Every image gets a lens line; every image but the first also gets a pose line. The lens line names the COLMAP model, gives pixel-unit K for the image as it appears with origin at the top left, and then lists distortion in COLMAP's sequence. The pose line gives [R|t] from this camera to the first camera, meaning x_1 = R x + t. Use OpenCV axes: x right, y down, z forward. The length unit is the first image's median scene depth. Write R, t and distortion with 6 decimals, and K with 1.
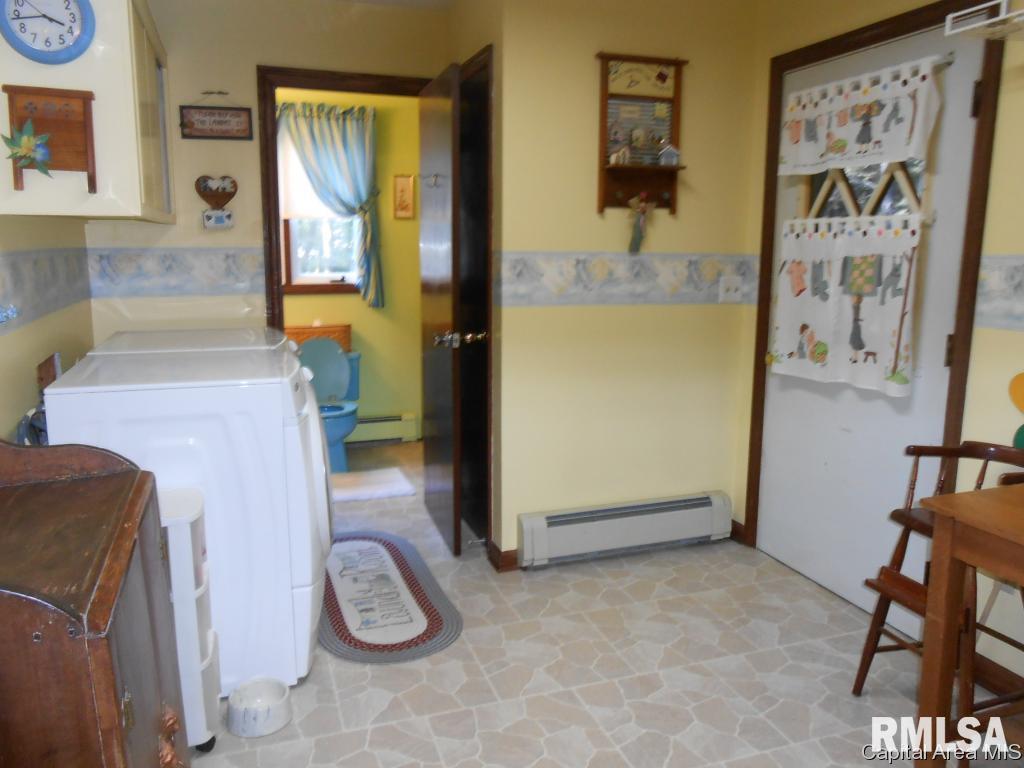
lens RADIAL K [[792.0, 0, 512.0], [0, 792.0, 384.0], [0, 0, 1]] dist [-0.058374, 0.085646]
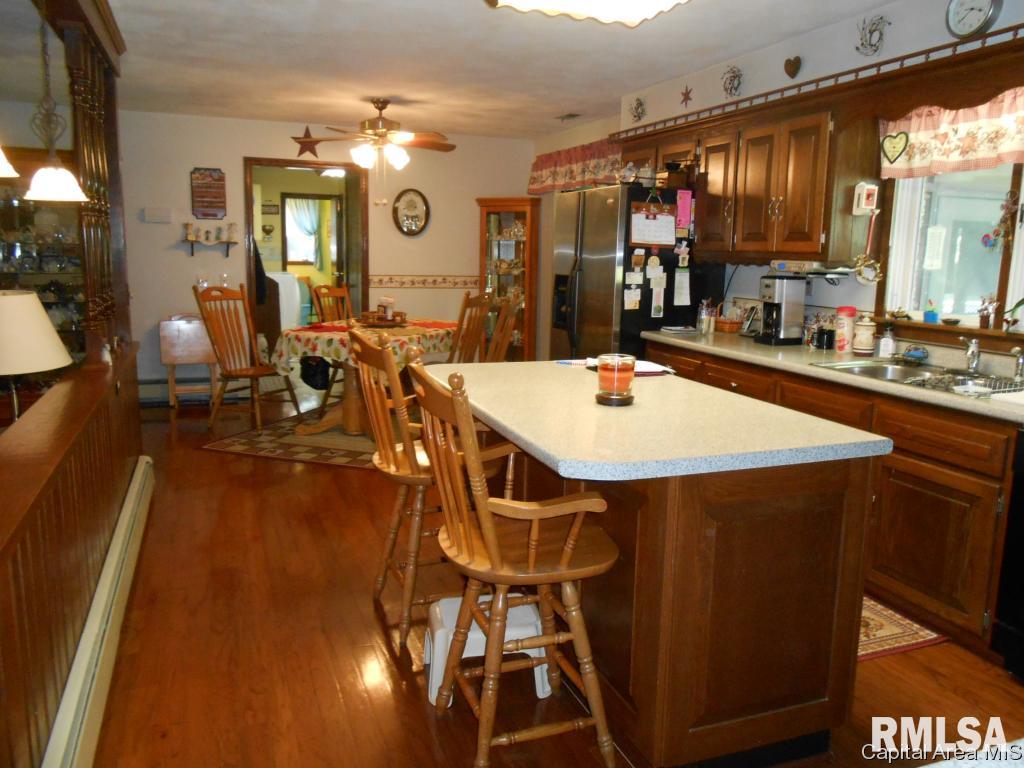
lens RADIAL K [[792.0, 0, 512.0], [0, 792.0, 384.0], [0, 0, 1]] dist [-0.058374, 0.085646]
pose [[0.999465, 0.010419, 0.030991, 0.399443], [-0.010212, 0.999925, -0.006826, 0.299210], [-0.031059, 0.006506, 0.999496, -1.680553]]
